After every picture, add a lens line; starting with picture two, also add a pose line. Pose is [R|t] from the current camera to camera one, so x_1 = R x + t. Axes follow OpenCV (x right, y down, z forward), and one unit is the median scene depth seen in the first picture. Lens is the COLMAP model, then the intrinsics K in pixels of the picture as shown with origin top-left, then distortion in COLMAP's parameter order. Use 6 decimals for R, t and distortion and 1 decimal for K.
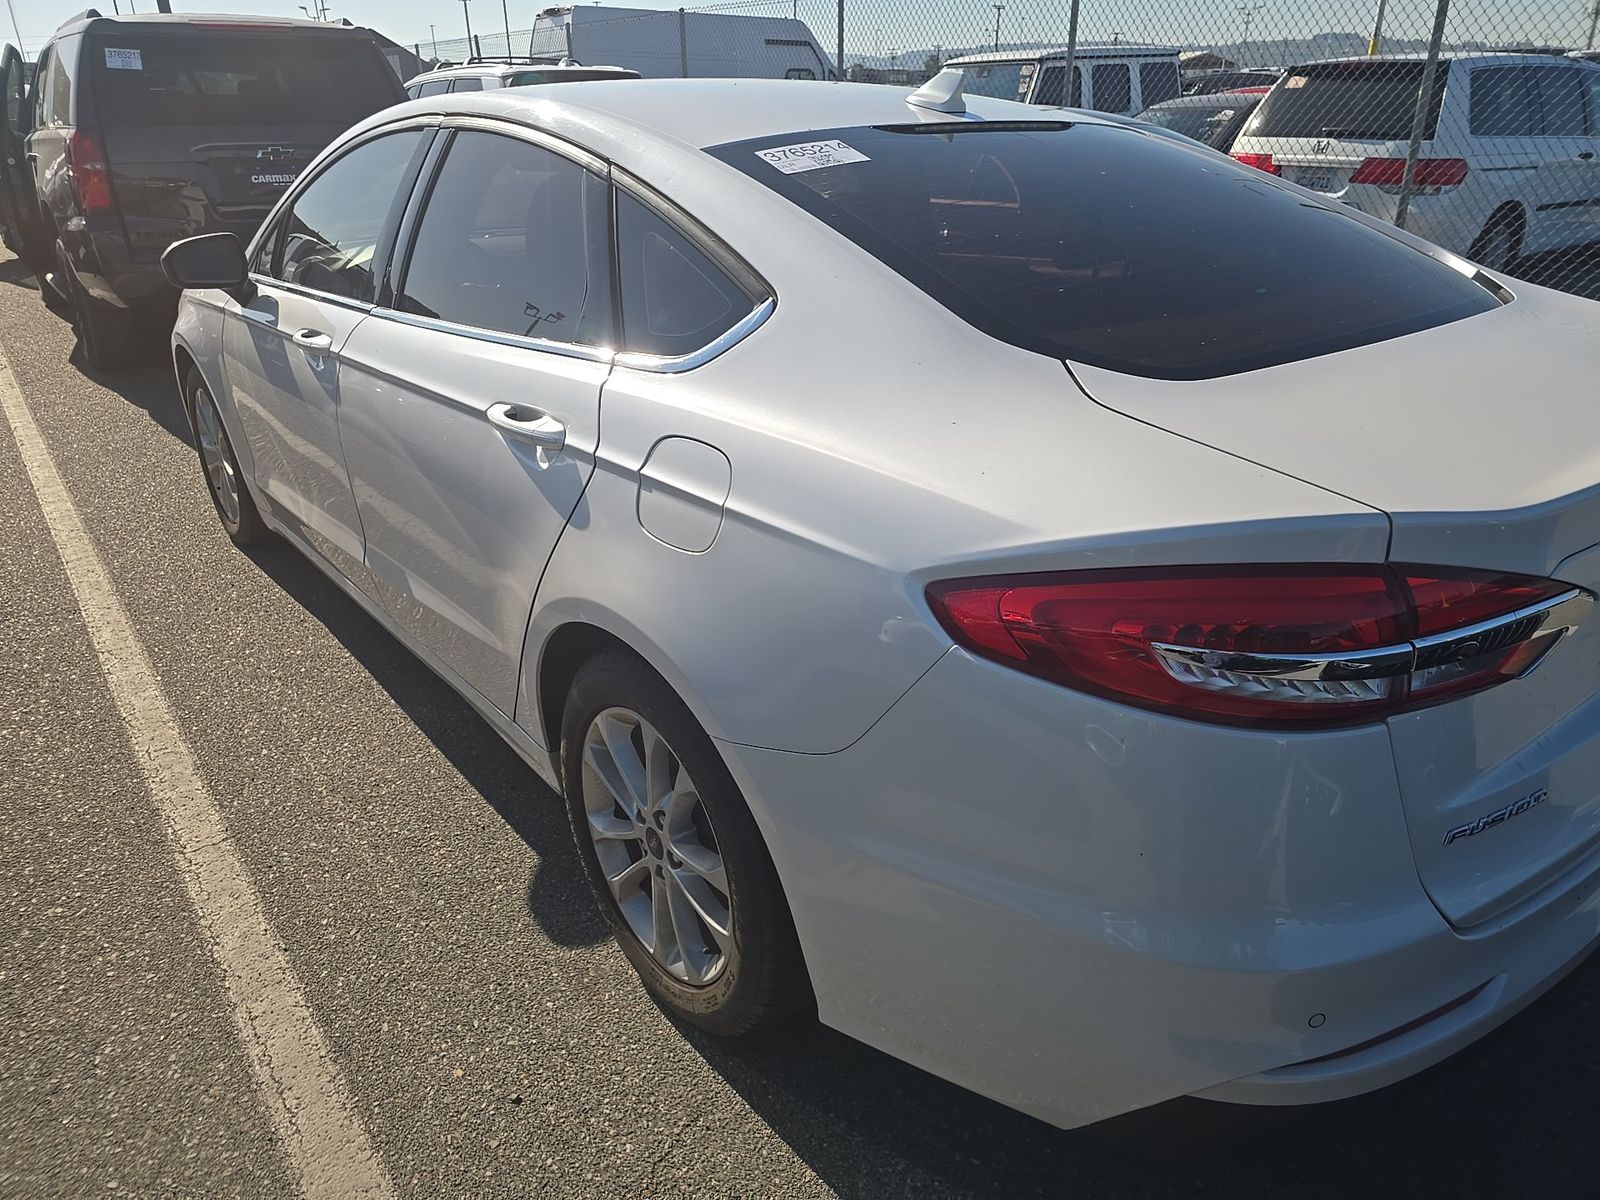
lens RADIAL K [[1060.6, 0, 793.1], [0, 1060.6, 598.1], [0, 0, 1]] dist [0.057015, -0.042785]
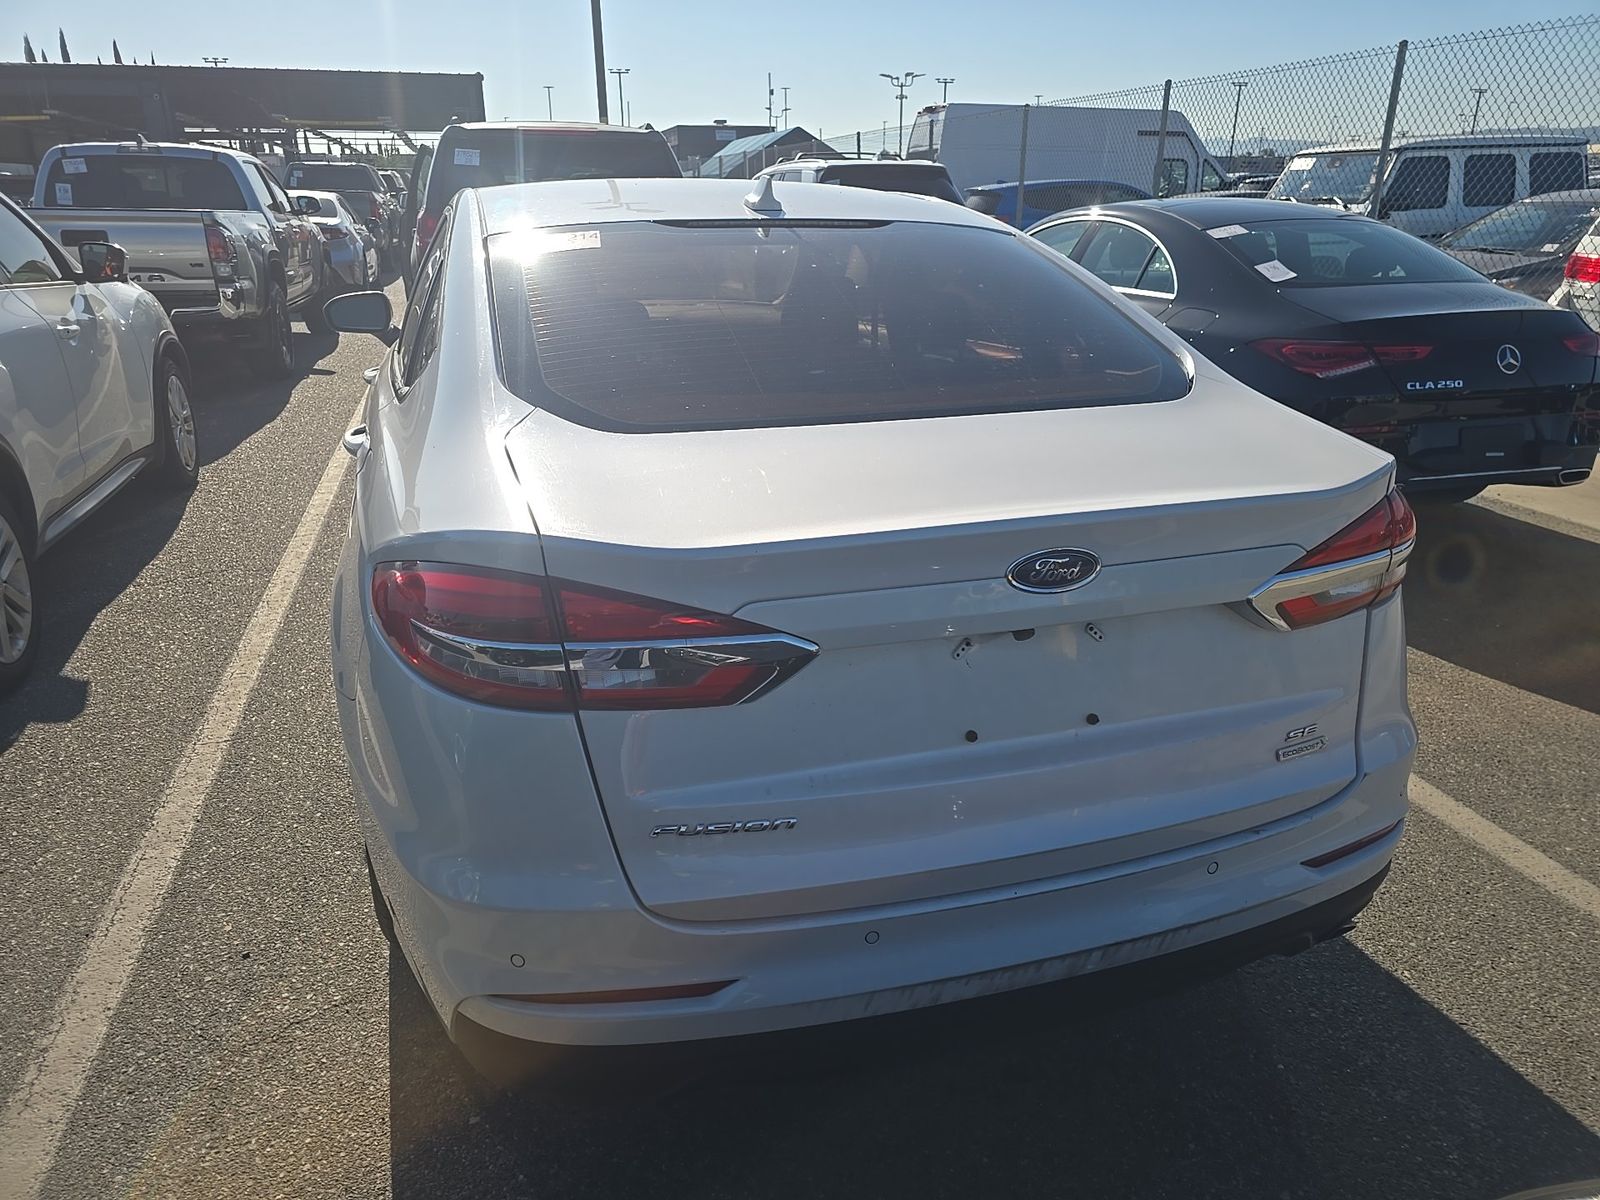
lens RADIAL K [[1060.6, 0, 793.1], [0, 1060.6, 598.1], [0, 0, 1]] dist [0.057015, -0.042785]
pose [[0.934429, 0.135100, -0.329530, 0.143349], [-0.157513, 0.986617, -0.042158, -0.000008], [0.319424, 0.091299, 0.943203, -0.007203]]
